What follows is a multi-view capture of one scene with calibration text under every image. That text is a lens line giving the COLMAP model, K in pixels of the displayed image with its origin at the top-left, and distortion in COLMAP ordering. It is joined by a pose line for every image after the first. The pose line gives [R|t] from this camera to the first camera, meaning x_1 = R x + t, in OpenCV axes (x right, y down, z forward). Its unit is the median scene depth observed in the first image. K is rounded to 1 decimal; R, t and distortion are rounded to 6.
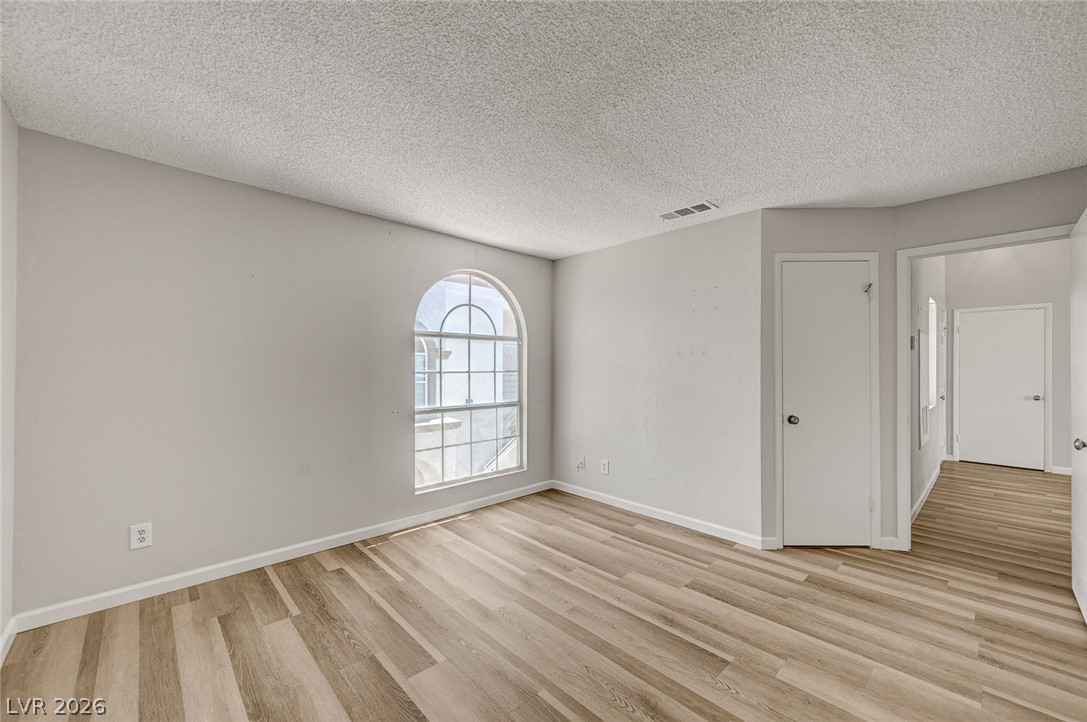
lens RADIAL K [[429.7, 0, 547.1], [0, 429.7, 367.9], [0, 0, 1]] dist [0.001160, 0.000385]
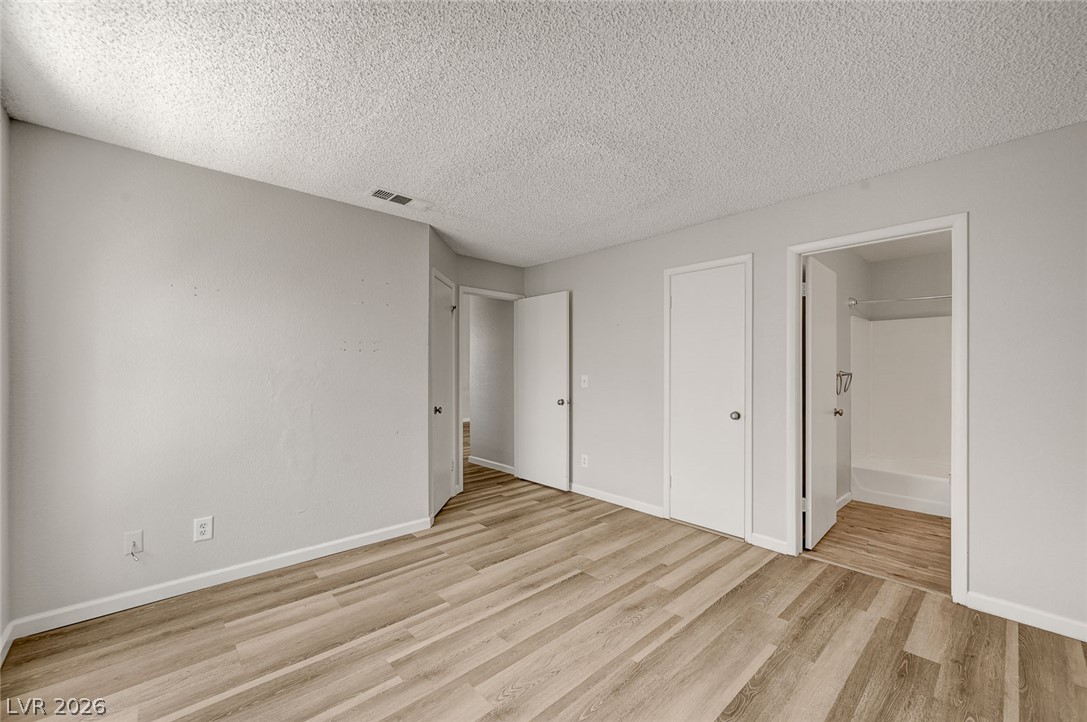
lens RADIAL K [[429.7, 0, 547.1], [0, 429.7, 367.9], [0, 0, 1]] dist [0.001160, 0.000385]
pose [[0.016816, 0.000898, 0.999858, -0.767111], [-0.002927, 0.999995, -0.000848, 0.002270], [-0.999854, -0.002912, 0.016819, 0.825912]]
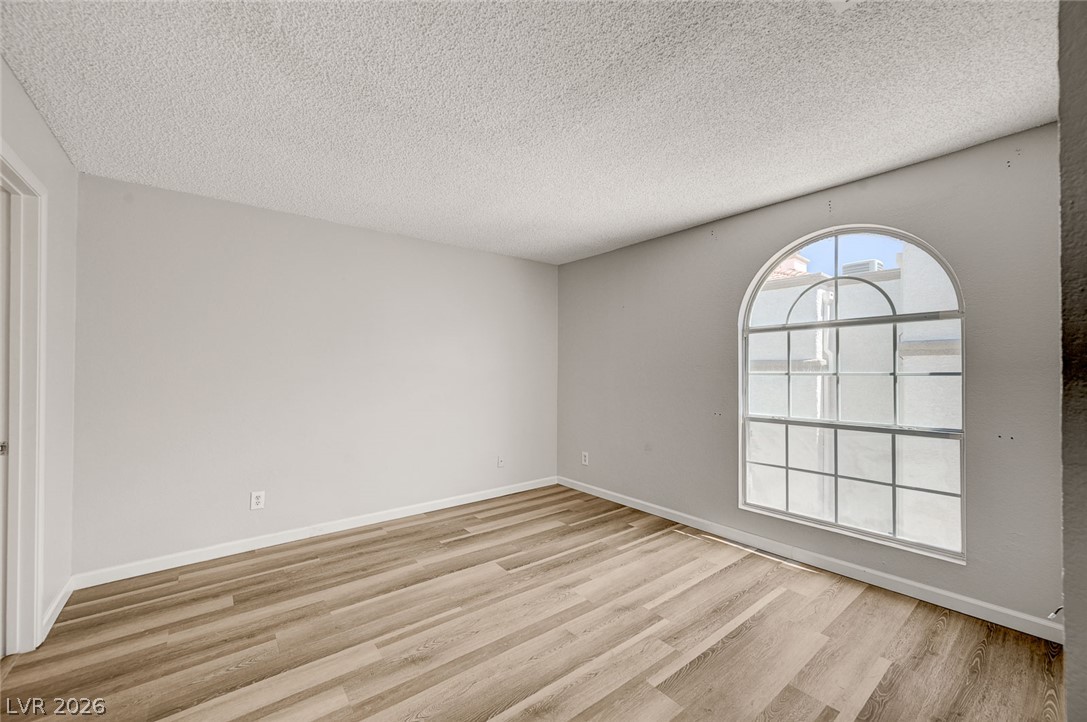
lens RADIAL K [[429.7, 0, 547.1], [0, 429.7, 367.9], [0, 0, 1]] dist [0.001160, 0.000385]
pose [[-0.089282, -0.004068, -0.995998, 0.893900], [0.000871, 0.999991, -0.004163, 0.002843], [0.996006, -0.001239, -0.089278, 0.951214]]
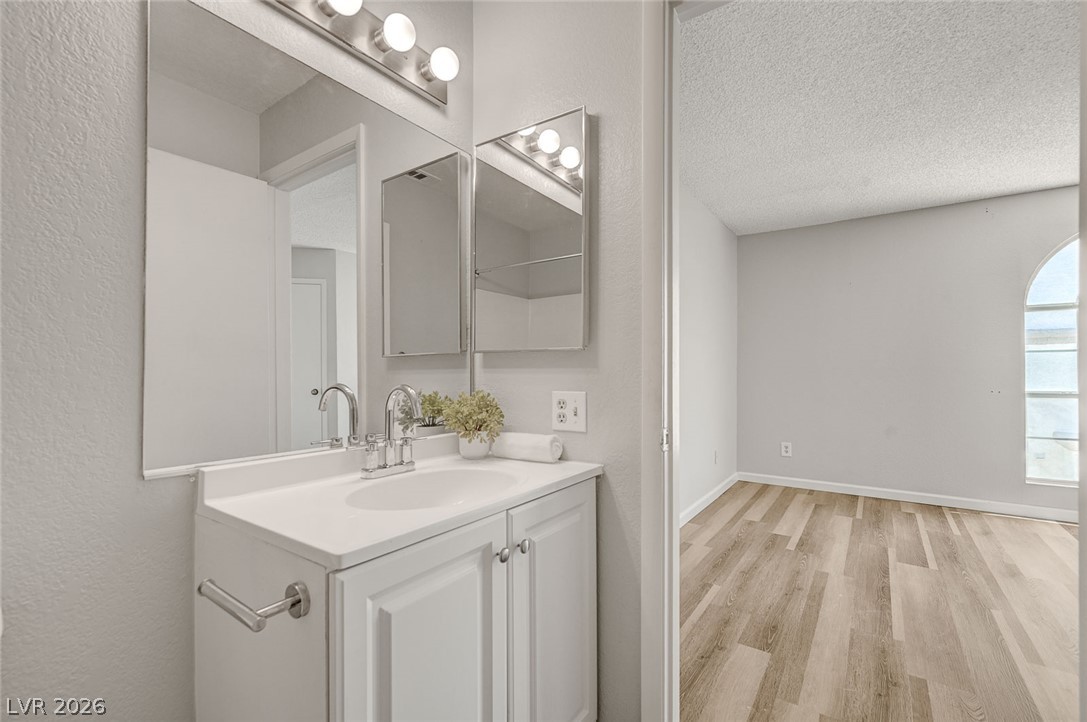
lens RADIAL K [[472.6, 0, 548.5], [0, 472.6, 368.7], [0, 0, 1]] dist [0.002876, -0.000297]
pose [[0.202655, -0.007781, -0.979219, 0.680027], [0.005133, 0.999963, -0.006884, 0.071821], [0.979237, -0.003631, 0.202688, -0.296139]]
